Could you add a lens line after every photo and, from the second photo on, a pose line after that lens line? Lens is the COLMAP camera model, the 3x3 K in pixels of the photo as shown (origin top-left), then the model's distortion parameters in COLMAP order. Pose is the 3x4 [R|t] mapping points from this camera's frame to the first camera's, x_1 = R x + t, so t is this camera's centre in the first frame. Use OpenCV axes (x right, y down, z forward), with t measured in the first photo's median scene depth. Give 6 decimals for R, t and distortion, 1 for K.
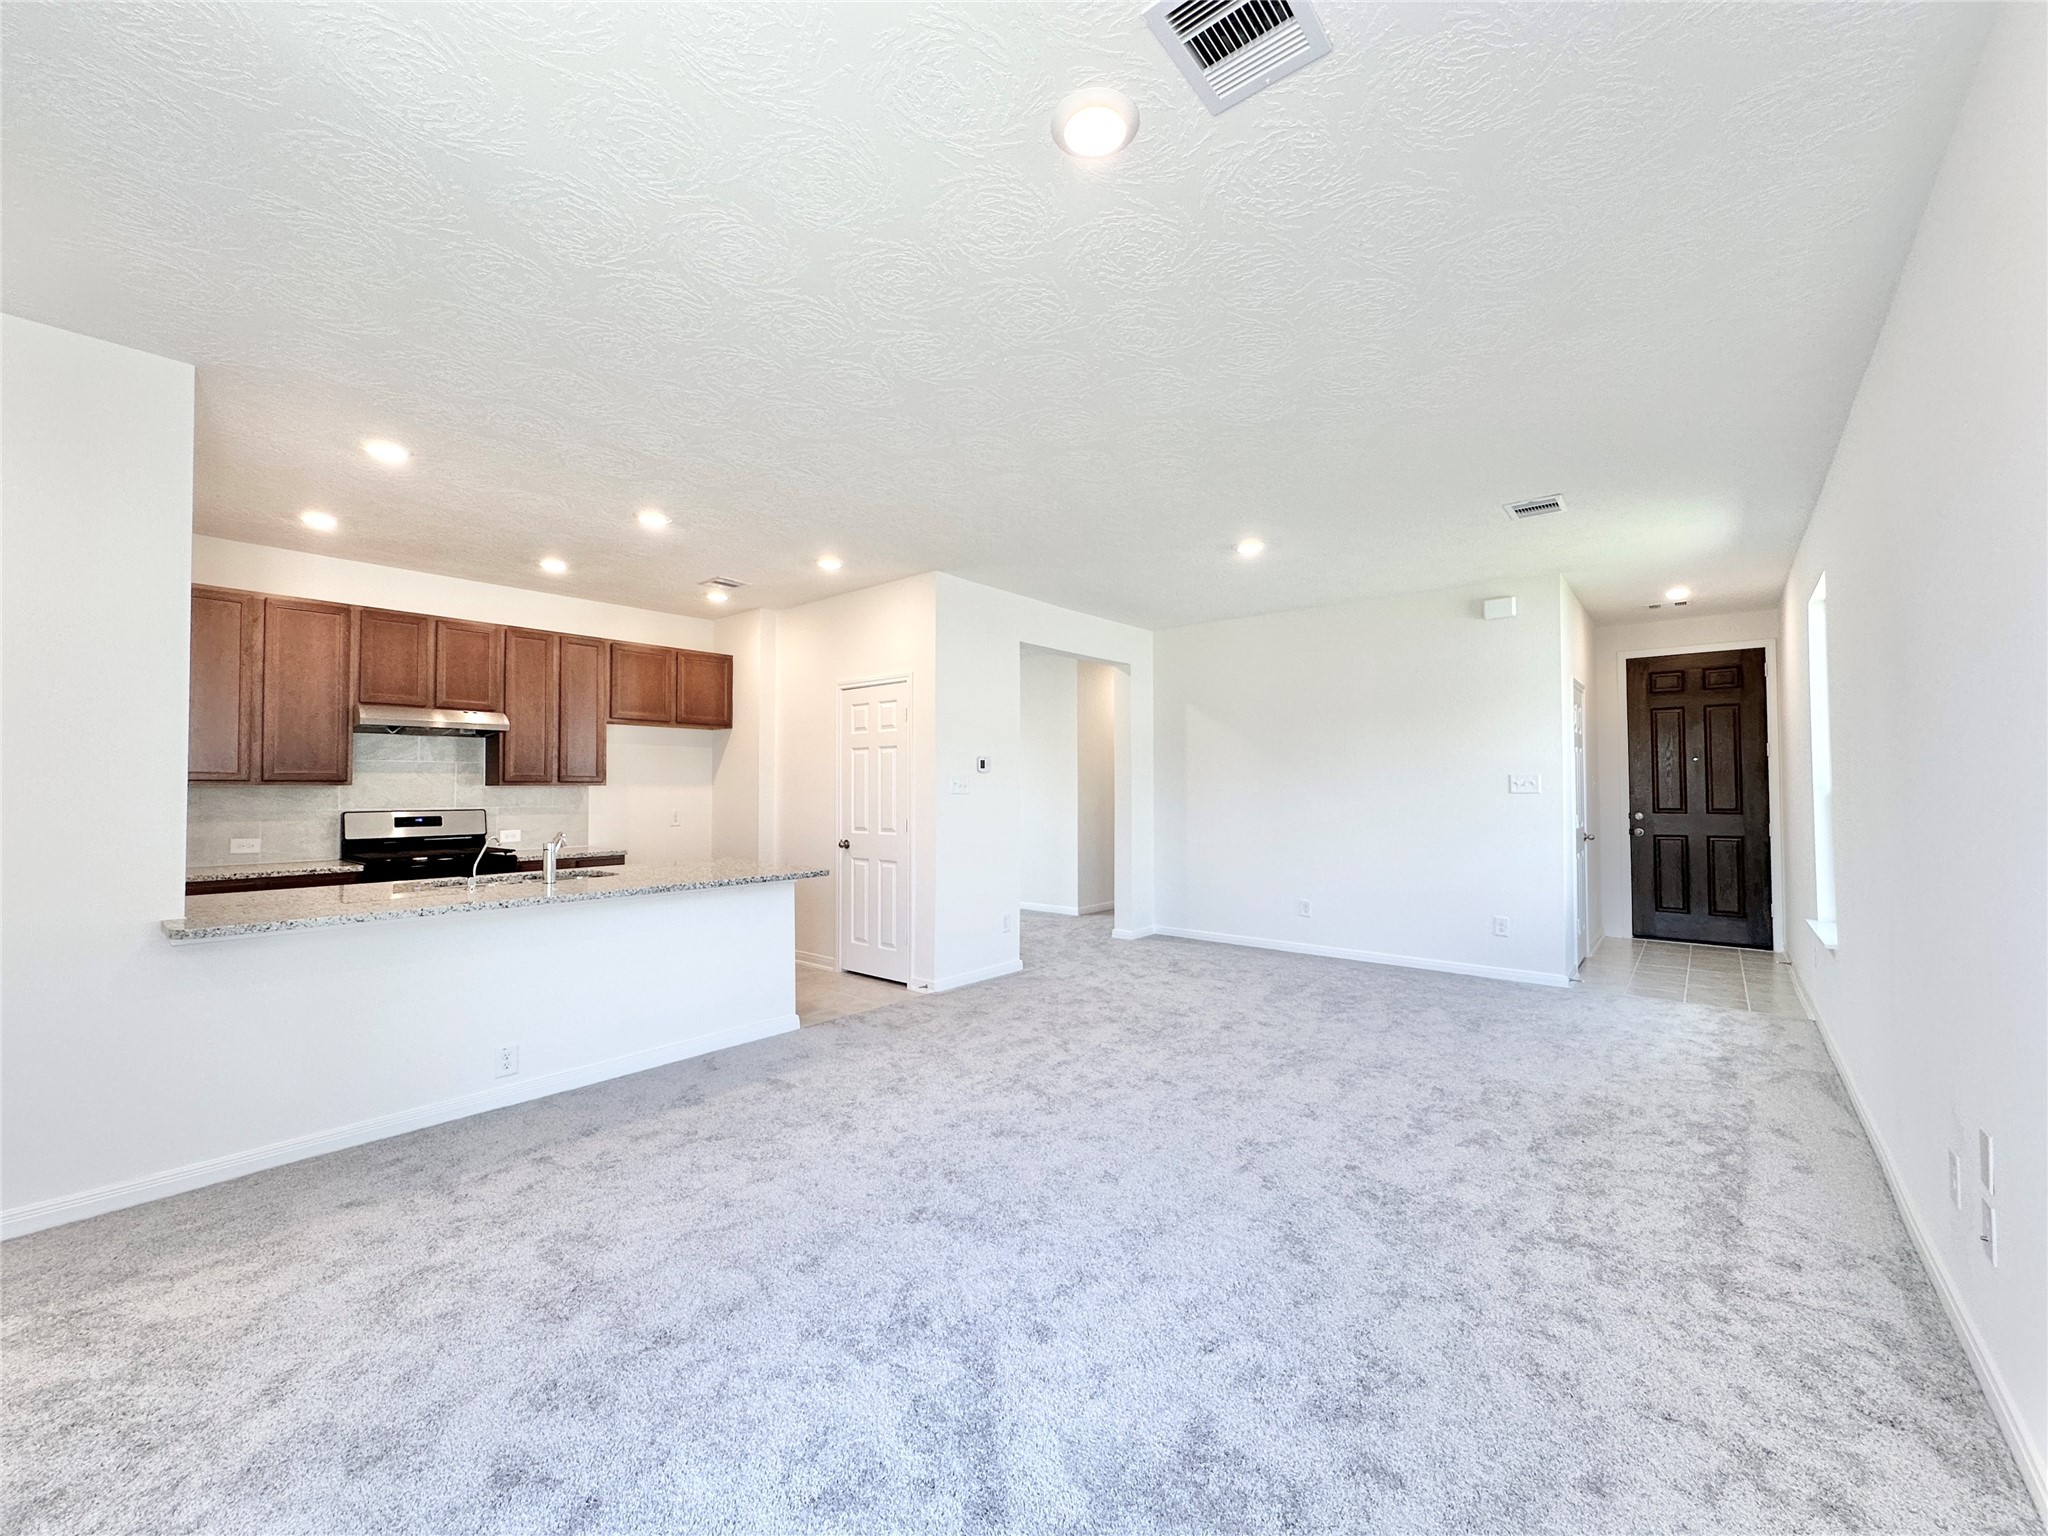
lens RADIAL K [[820.2, 0, 1016.4], [0, 820.2, 766.0], [0, 0, 1]] dist [-0.001910, 0.000873]
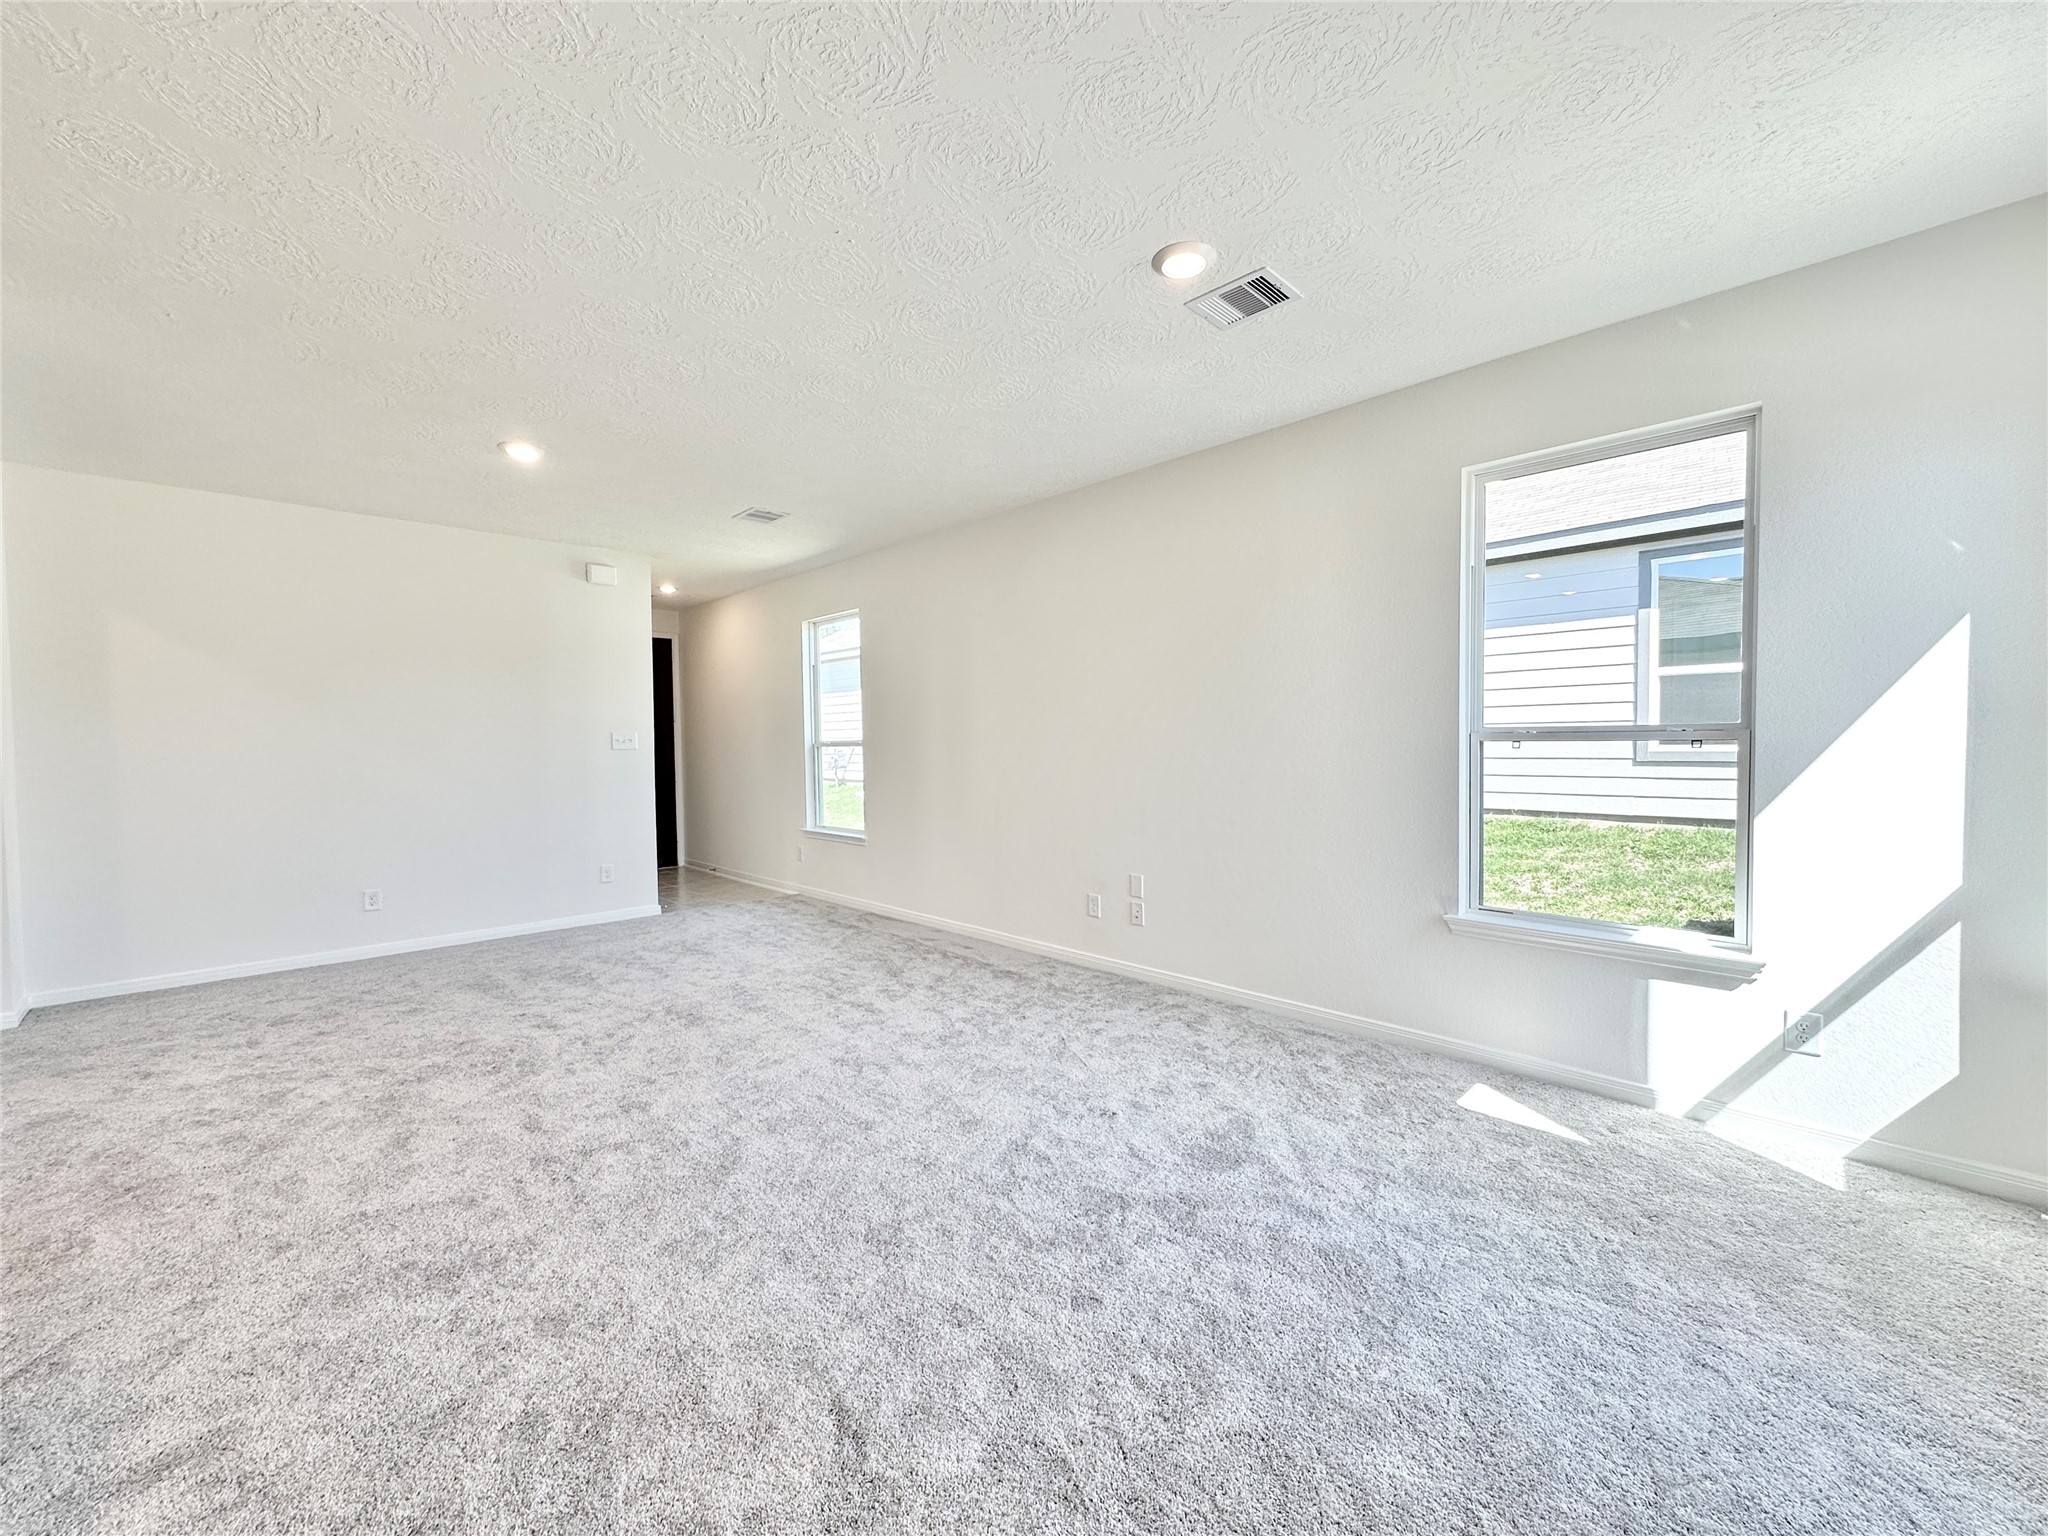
lens RADIAL K [[820.2, 0, 1023.3], [0, 820.2, 757.8], [0, 0, 1]] dist [-0.001910, 0.000873]
pose [[0.086676, -0.015810, 0.996111, -0.658874], [-0.017527, 0.999695, 0.017392, 0.022244], [-0.996082, -0.018966, 0.086372, 0.550242]]
